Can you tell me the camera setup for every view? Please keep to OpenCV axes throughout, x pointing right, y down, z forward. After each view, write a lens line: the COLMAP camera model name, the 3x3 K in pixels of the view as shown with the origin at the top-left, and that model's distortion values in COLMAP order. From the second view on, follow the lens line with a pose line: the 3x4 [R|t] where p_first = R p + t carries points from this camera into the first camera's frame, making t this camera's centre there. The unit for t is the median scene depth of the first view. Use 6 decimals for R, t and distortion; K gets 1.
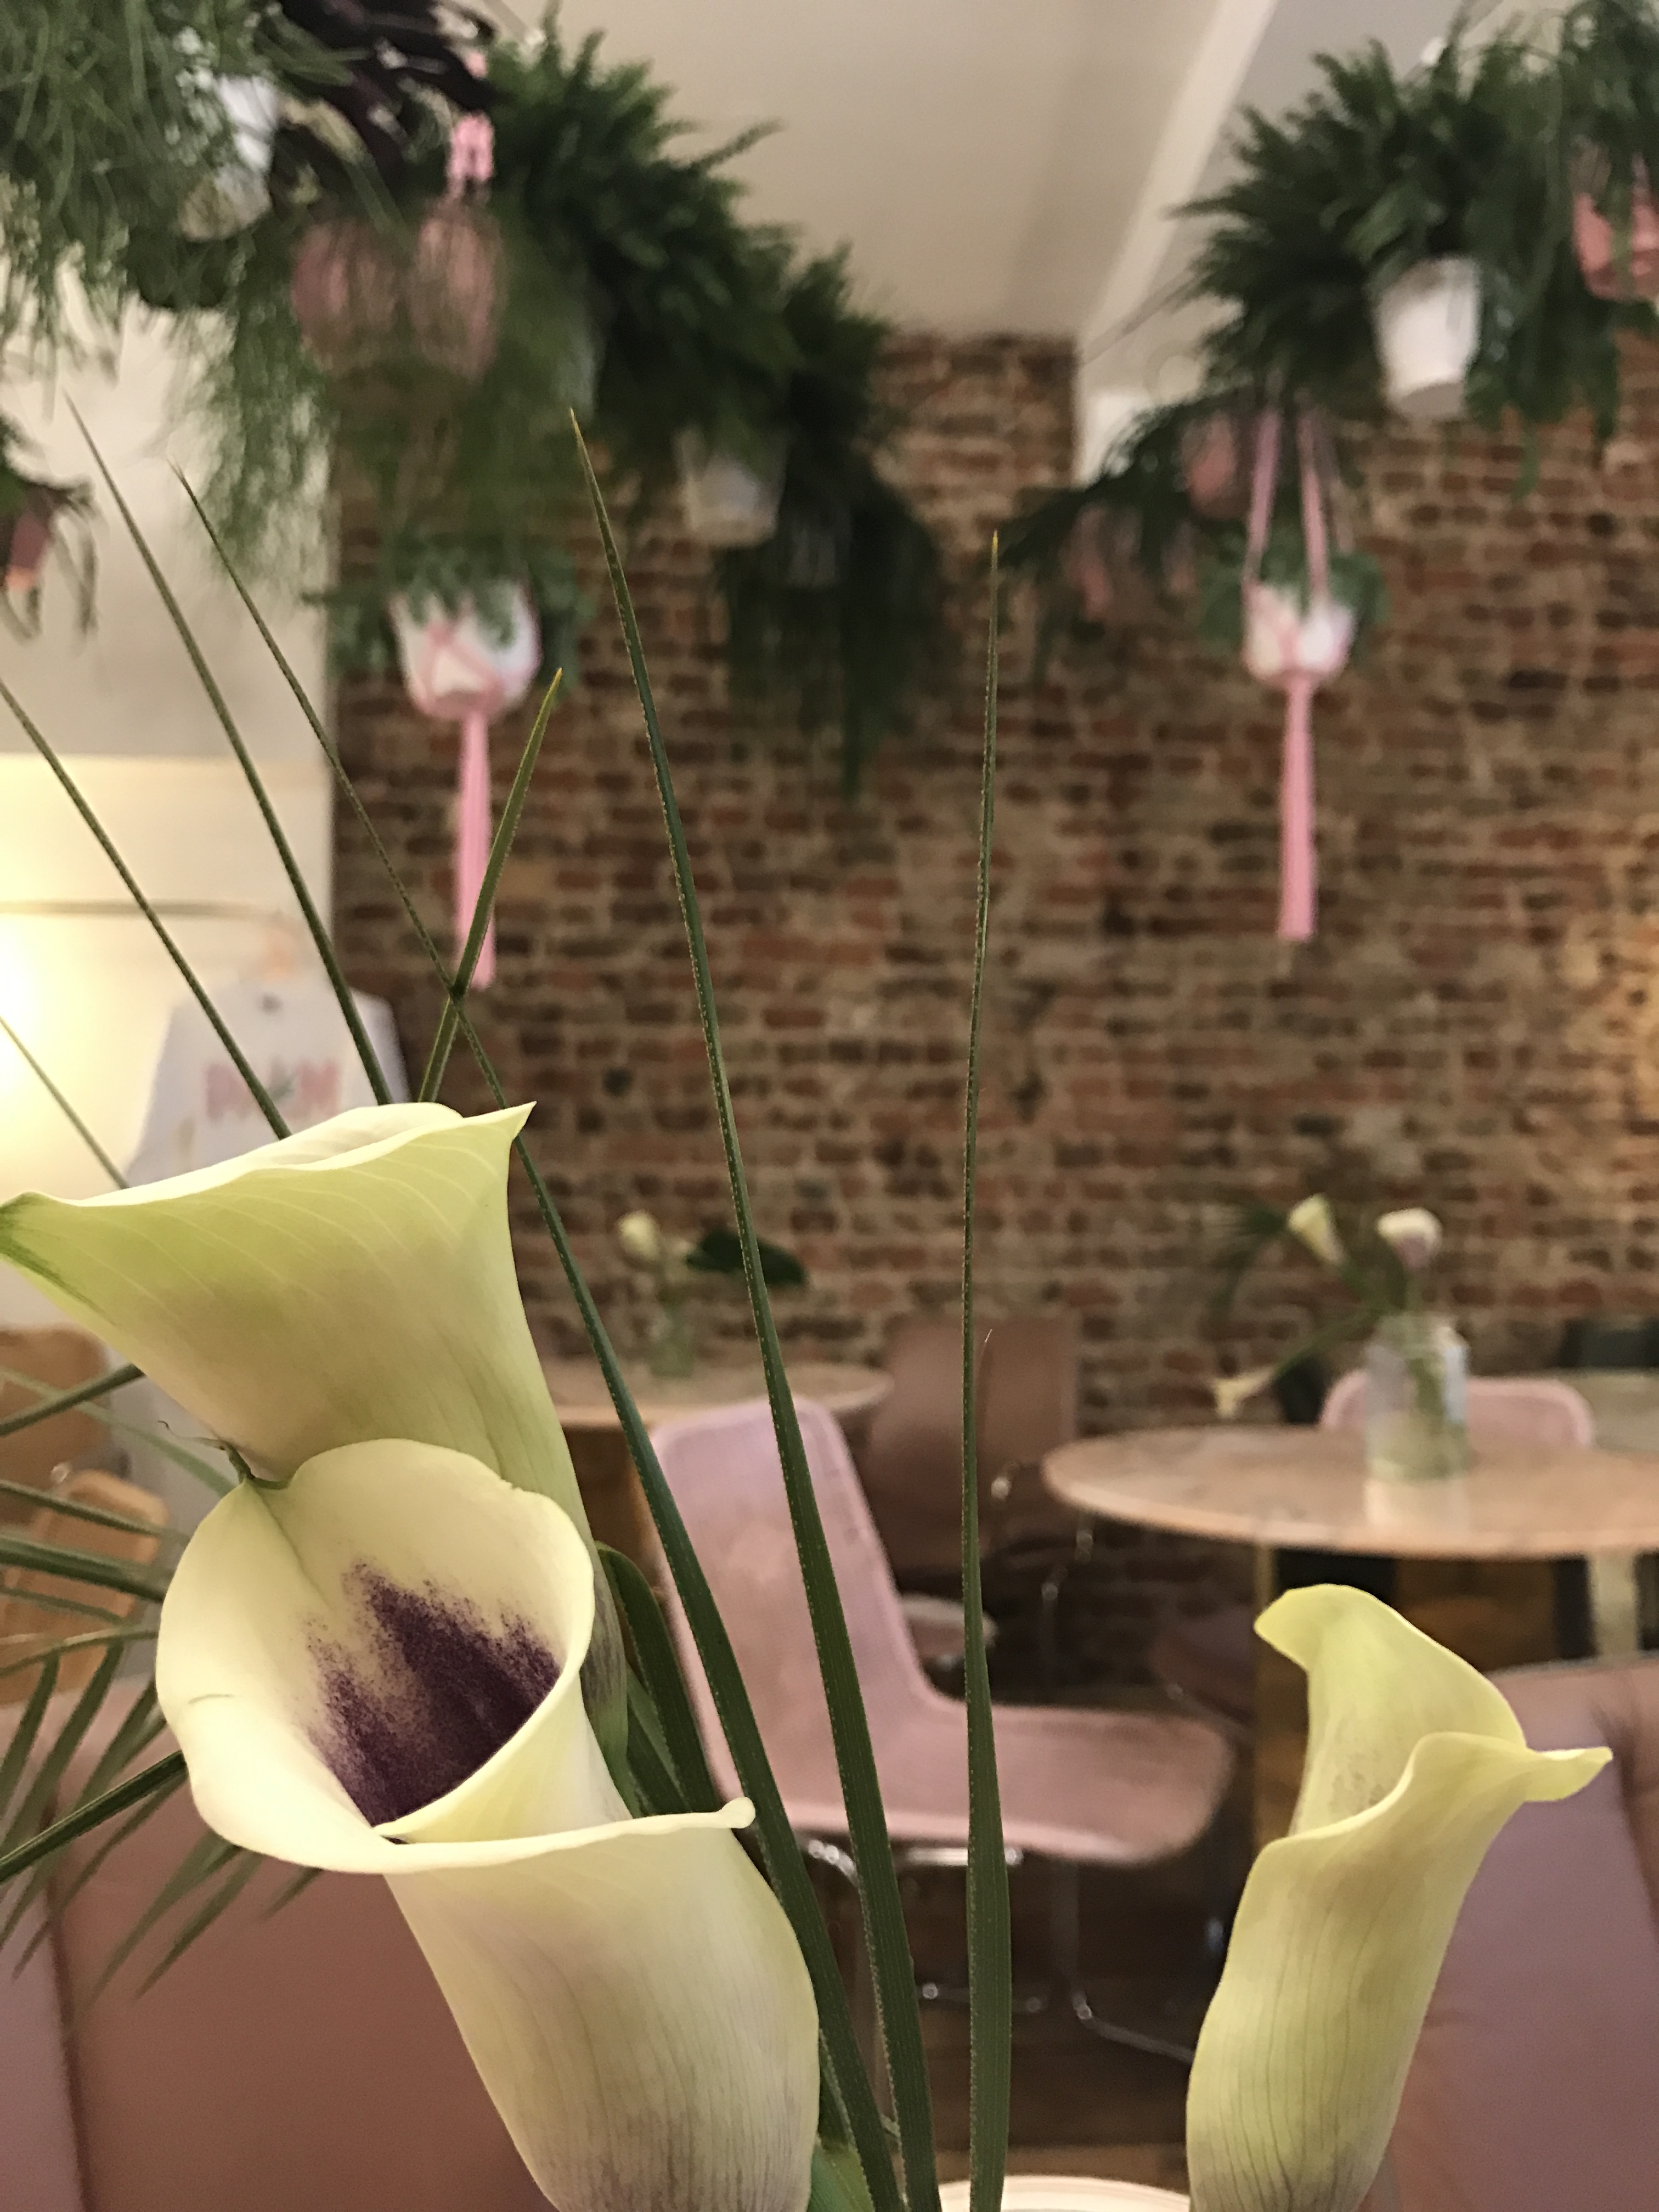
lens RADIAL K [[1753.9, 0, 854.0], [0, 1753.9, 1111.9], [0, 0, 1]] dist [-0.003796, -0.000248]
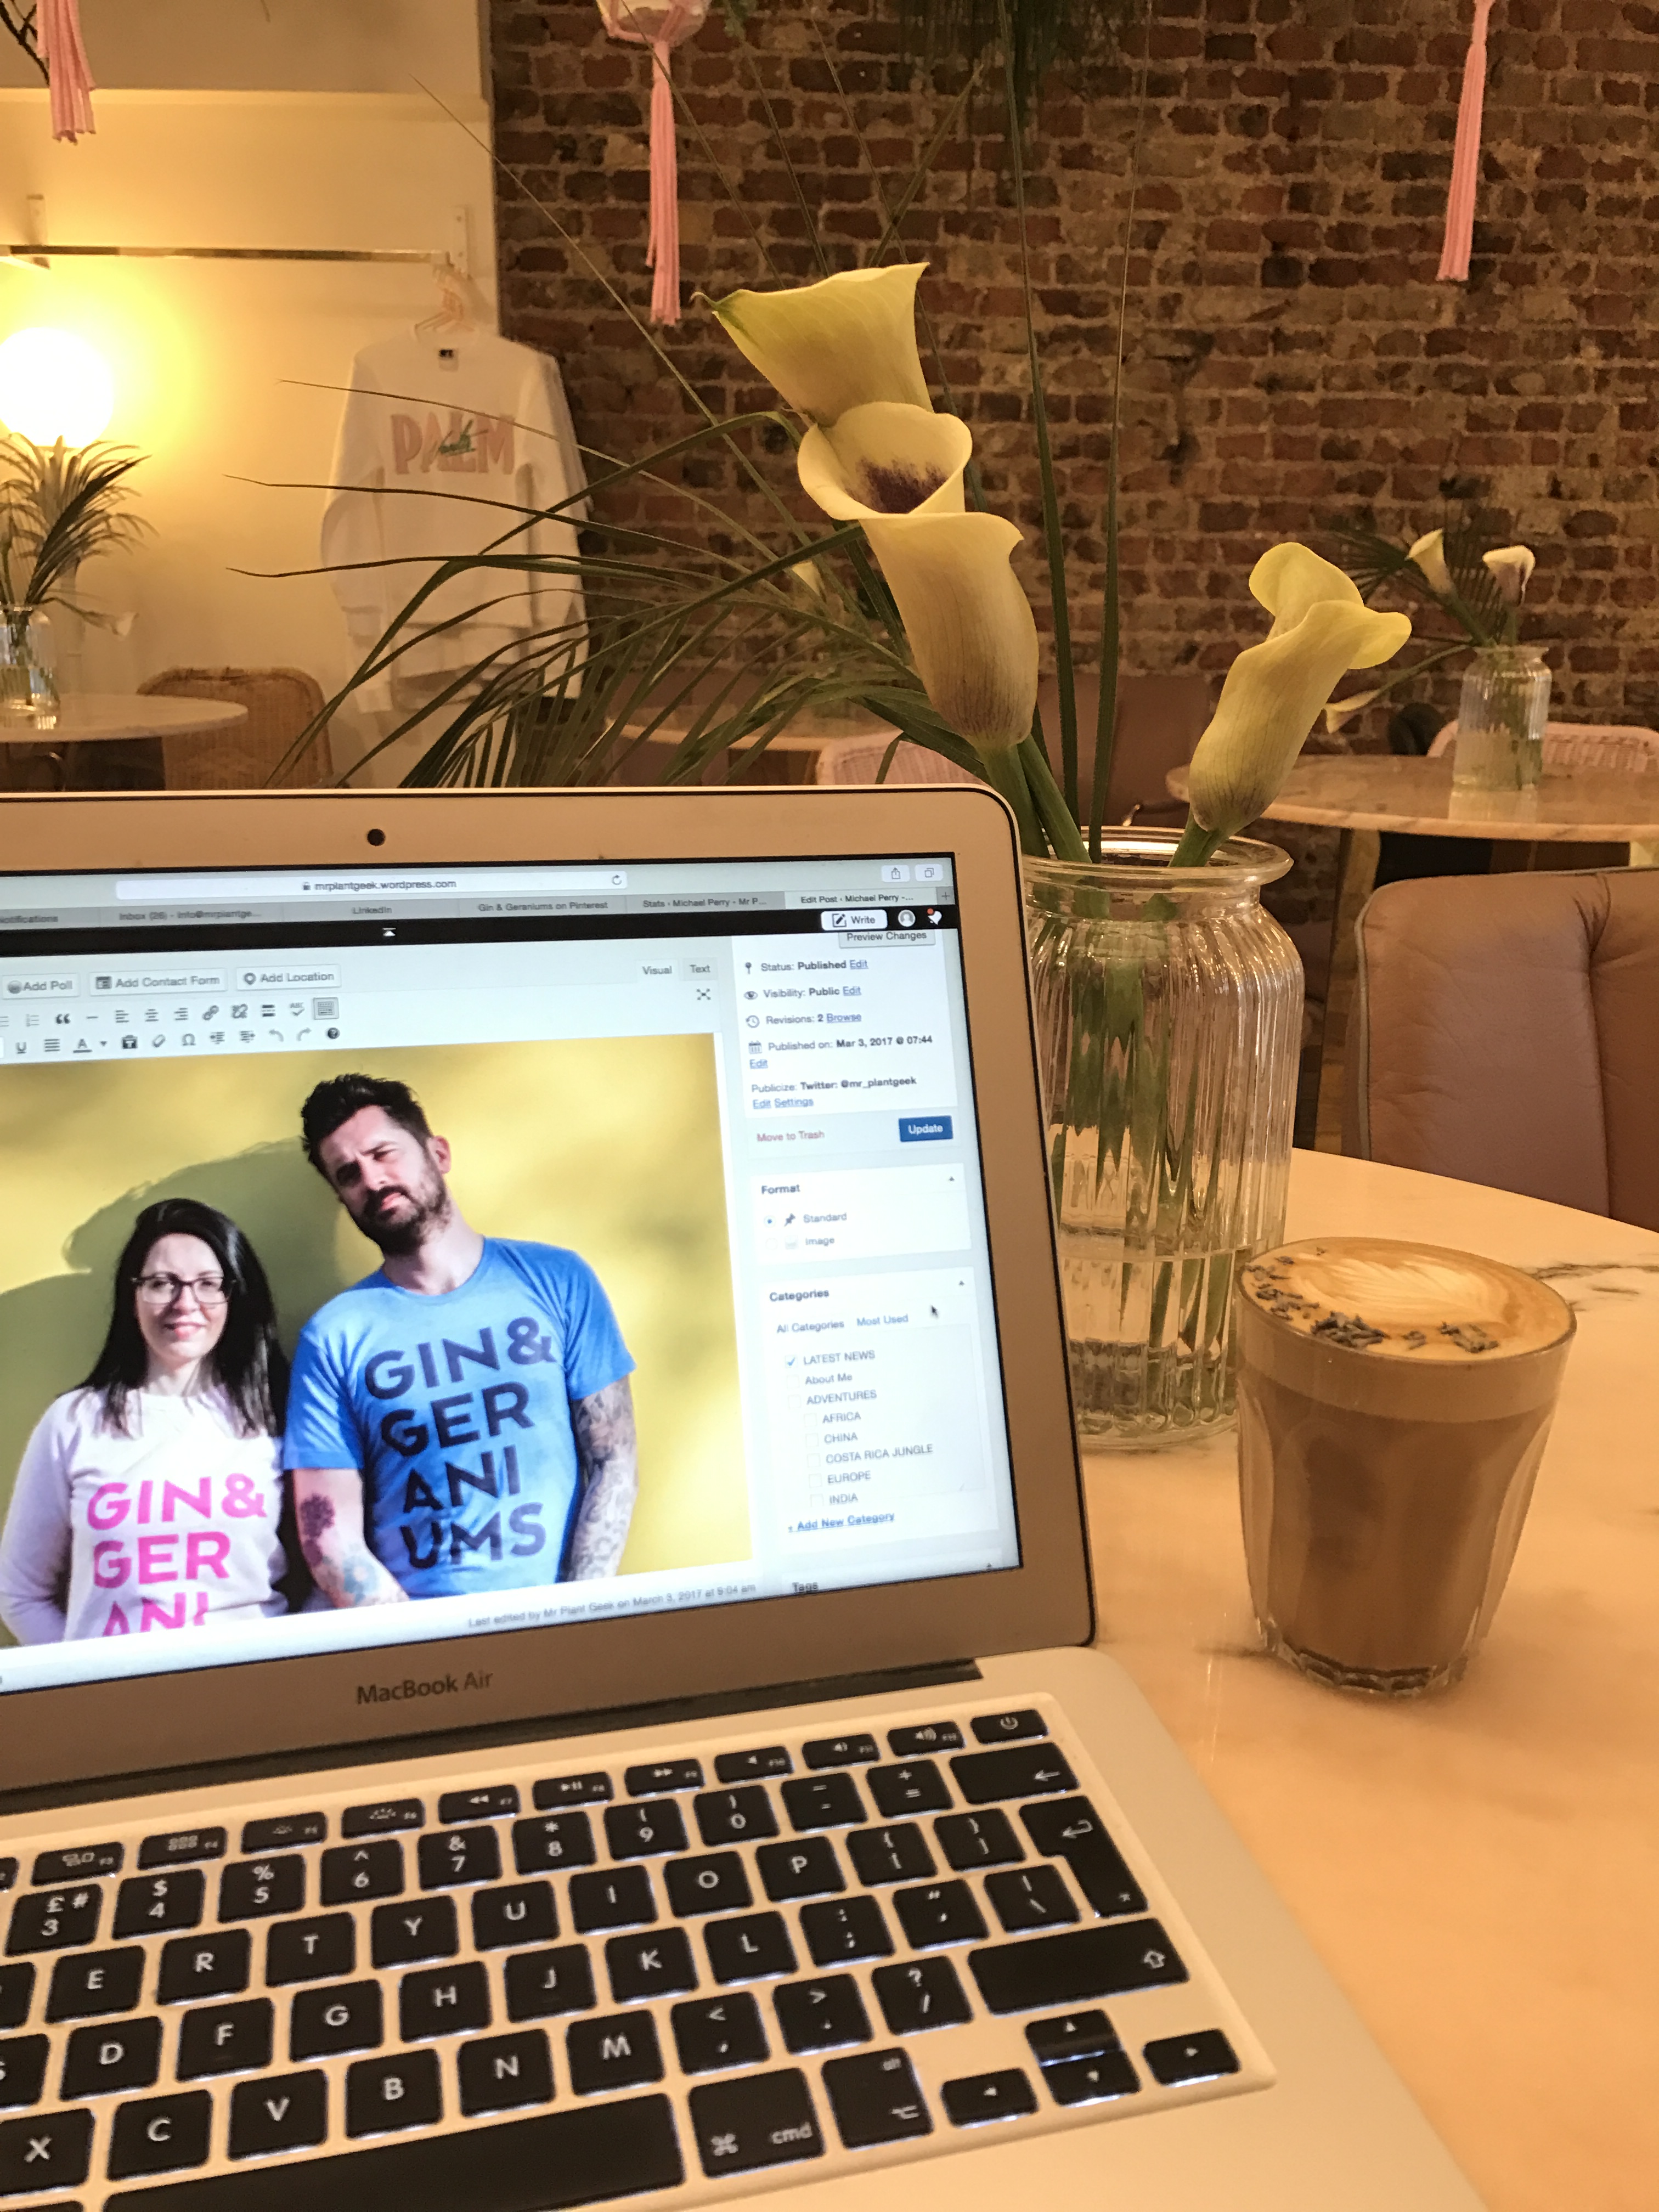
lens RADIAL K [[1753.9, 0, 854.0], [0, 1753.9, 1111.9], [0, 0, 1]] dist [-0.003796, -0.000248]
pose [[0.997059, 0.031107, -0.070041, -0.005836], [-0.006522, 0.945044, 0.326877, 0.020639], [0.076360, -0.325459, 0.942468, -0.105928]]
